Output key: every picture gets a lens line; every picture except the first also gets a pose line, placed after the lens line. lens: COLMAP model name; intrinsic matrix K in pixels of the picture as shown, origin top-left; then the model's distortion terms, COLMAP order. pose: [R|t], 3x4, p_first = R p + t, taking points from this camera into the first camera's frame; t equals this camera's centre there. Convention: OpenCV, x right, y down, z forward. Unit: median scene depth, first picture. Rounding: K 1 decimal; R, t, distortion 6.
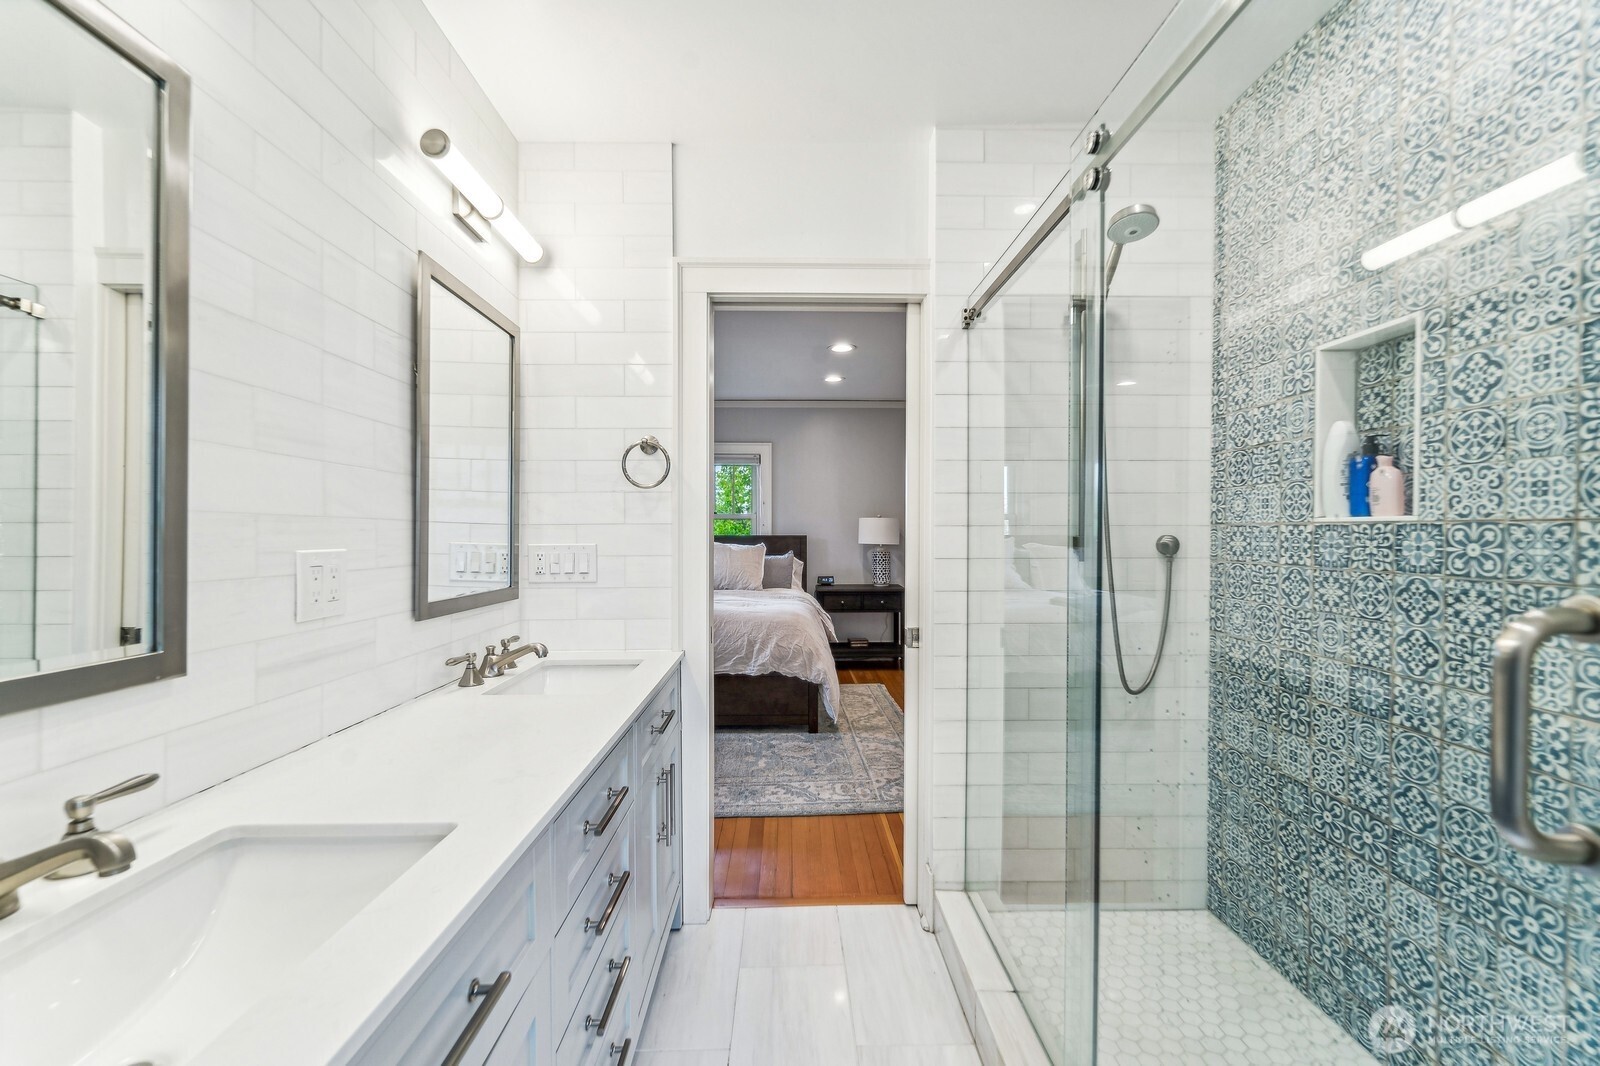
lens RADIAL K [[658.4, 0, 797.8], [0, 658.4, 533.5], [0, 0, 1]] dist [0.001332, 0.000133]
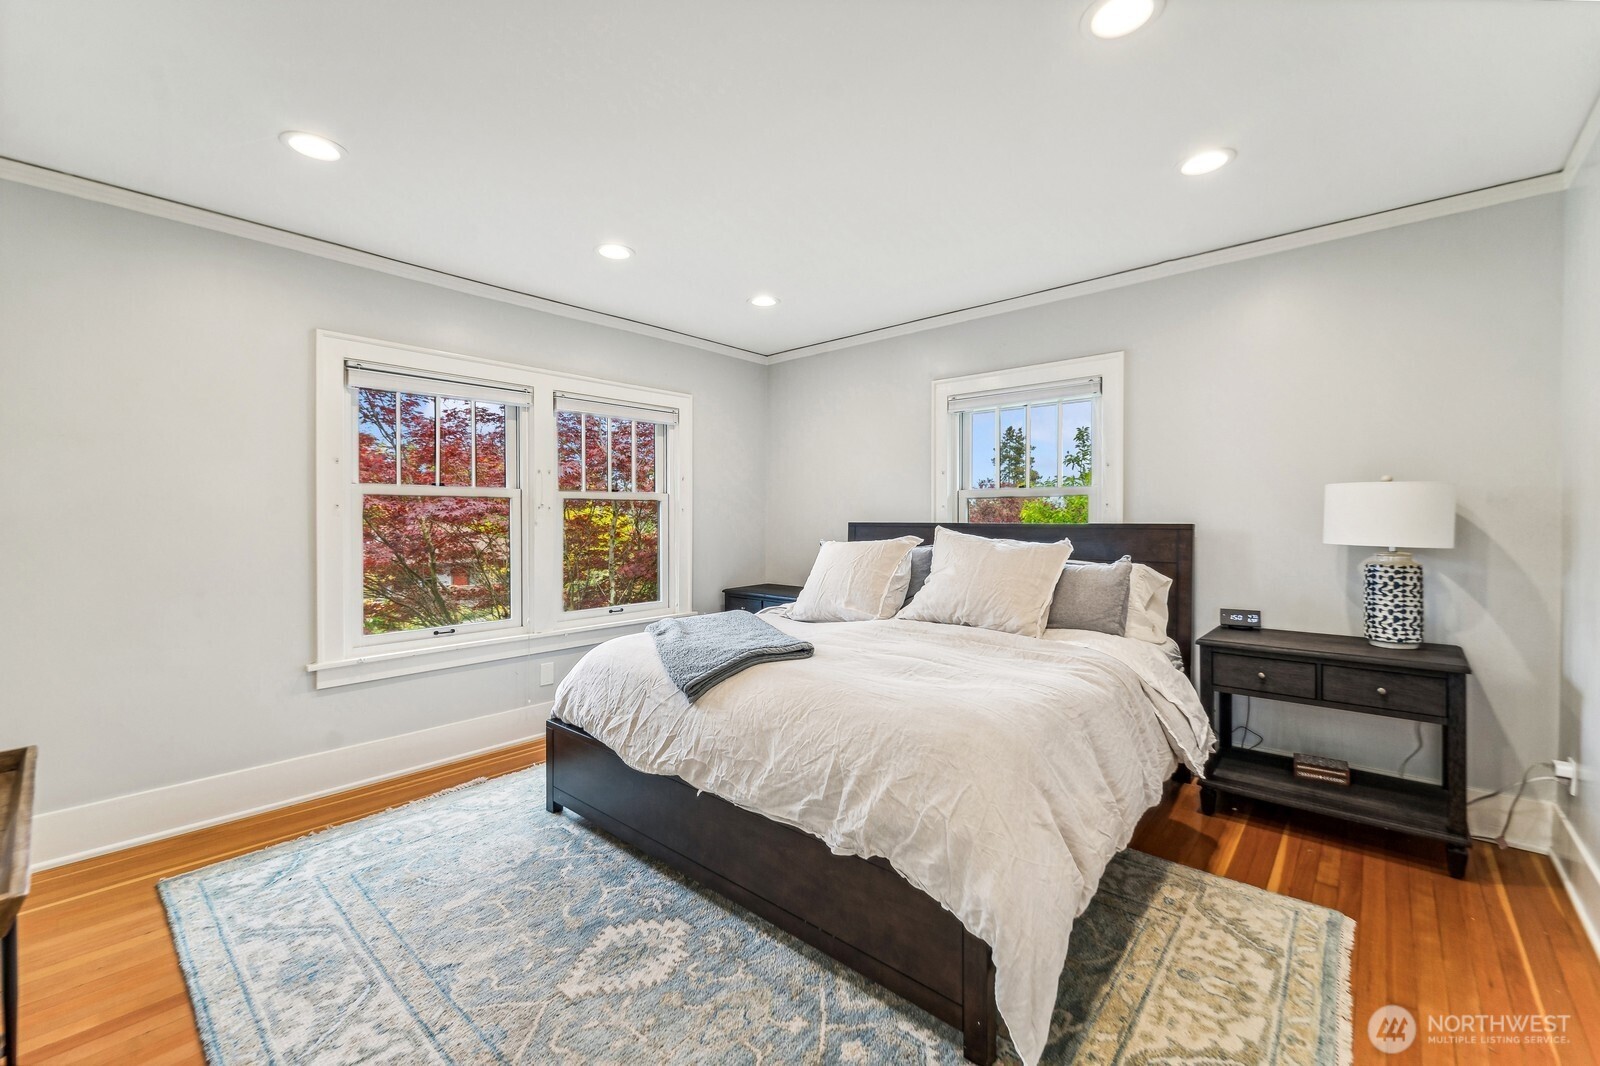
lens RADIAL K [[658.4, 0, 804.8], [0, 658.4, 527.4], [0, 0, 1]] dist [0.001332, 0.000133]
pose [[0.736922, 0.003288, -0.675969, 0.148989], [0.000149, 0.999987, 0.005027, 0.002864], [0.675977, -0.003805, 0.736912, 0.494081]]
